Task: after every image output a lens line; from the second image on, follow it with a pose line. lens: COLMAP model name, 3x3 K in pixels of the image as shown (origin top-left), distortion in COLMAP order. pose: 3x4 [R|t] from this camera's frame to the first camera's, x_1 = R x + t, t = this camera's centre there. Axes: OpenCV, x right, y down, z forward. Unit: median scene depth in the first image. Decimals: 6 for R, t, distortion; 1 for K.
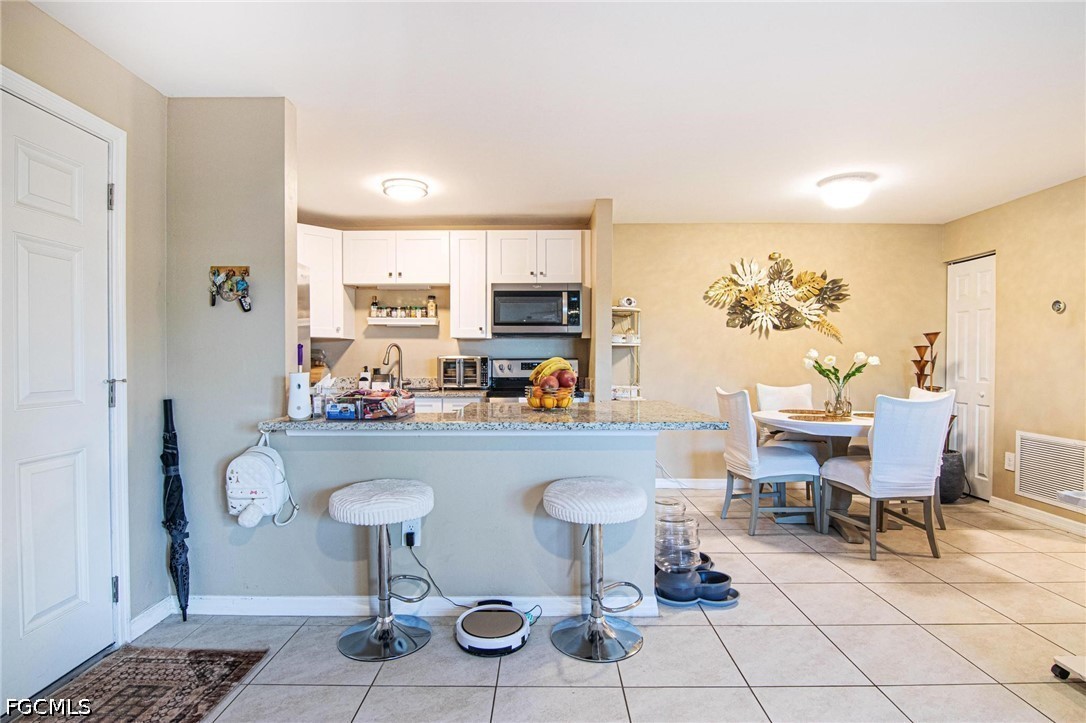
lens RADIAL K [[551.9, 0, 530.4], [0, 551.9, 367.1], [0, 0, 1]] dist [-0.017233, -0.006164]
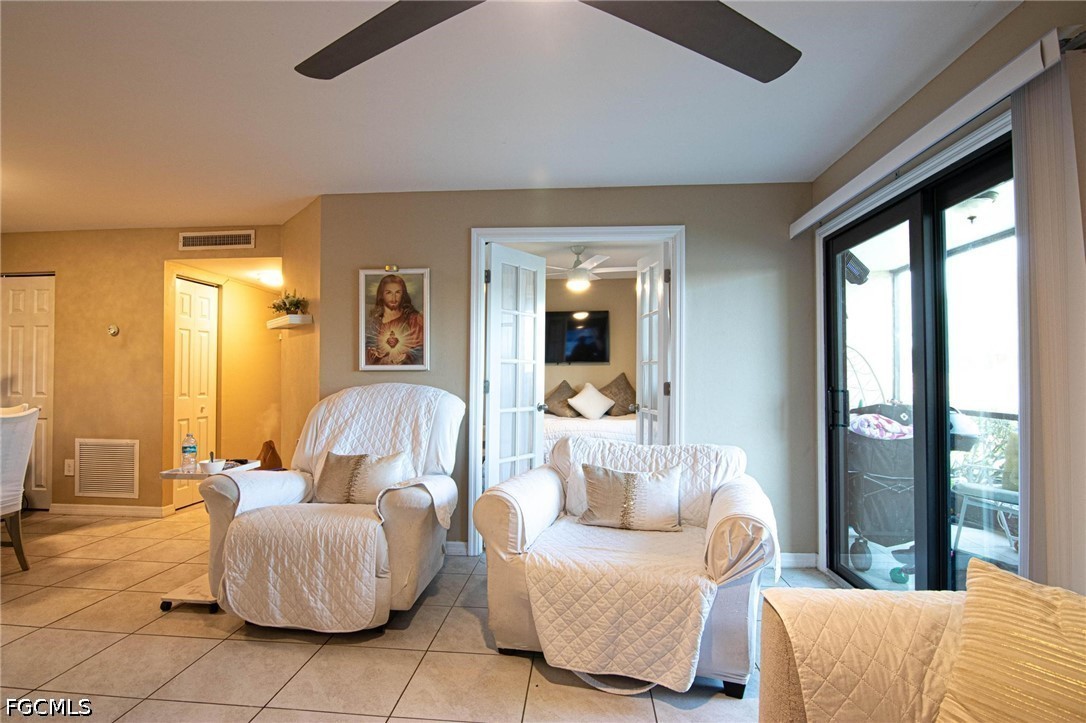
lens RADIAL K [[551.9, 0, 547.4], [0, 551.9, 367.6], [0, 0, 1]] dist [-0.017233, -0.006164]
pose [[0.049197, 0.011718, 0.998720, -0.155400], [0.013224, 0.999836, -0.012383, -0.001092], [-0.998702, 0.013816, 0.049034, -0.017833]]
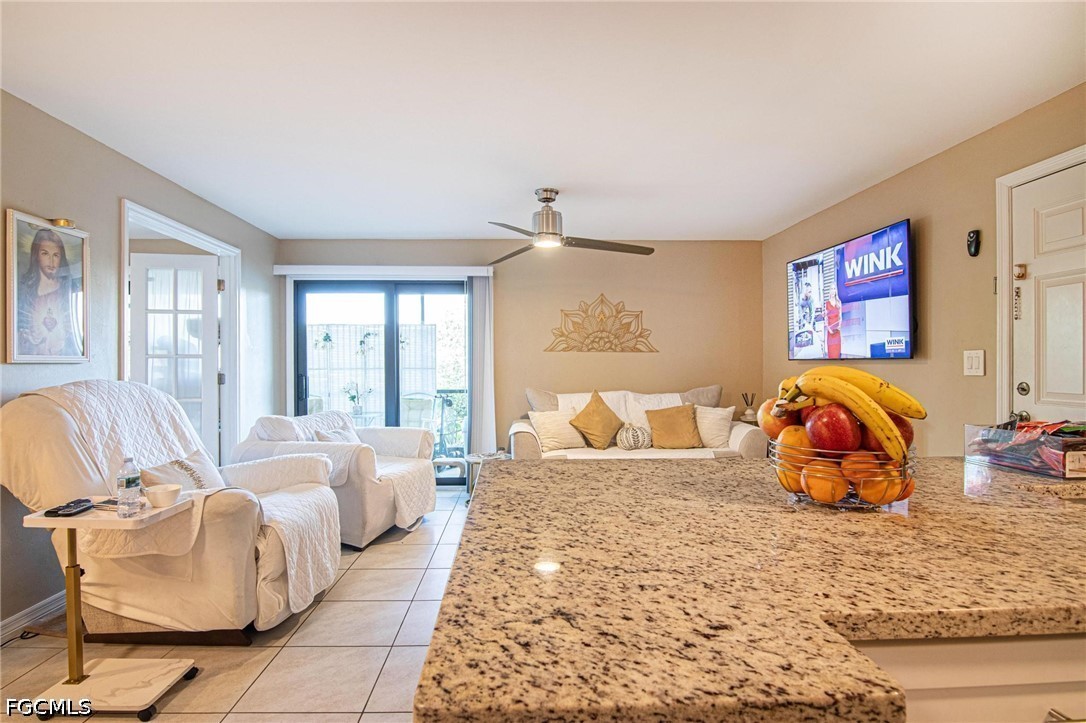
lens RADIAL K [[551.9, 0, 534.2], [0, 551.9, 371.3], [0, 0, 1]] dist [-0.017233, -0.006164]
pose [[-0.998945, -0.000301, -0.045913, 0.163711], [-0.001445, 0.999689, 0.024879, -0.016124], [0.045891, 0.024919, -0.998636, 0.875219]]
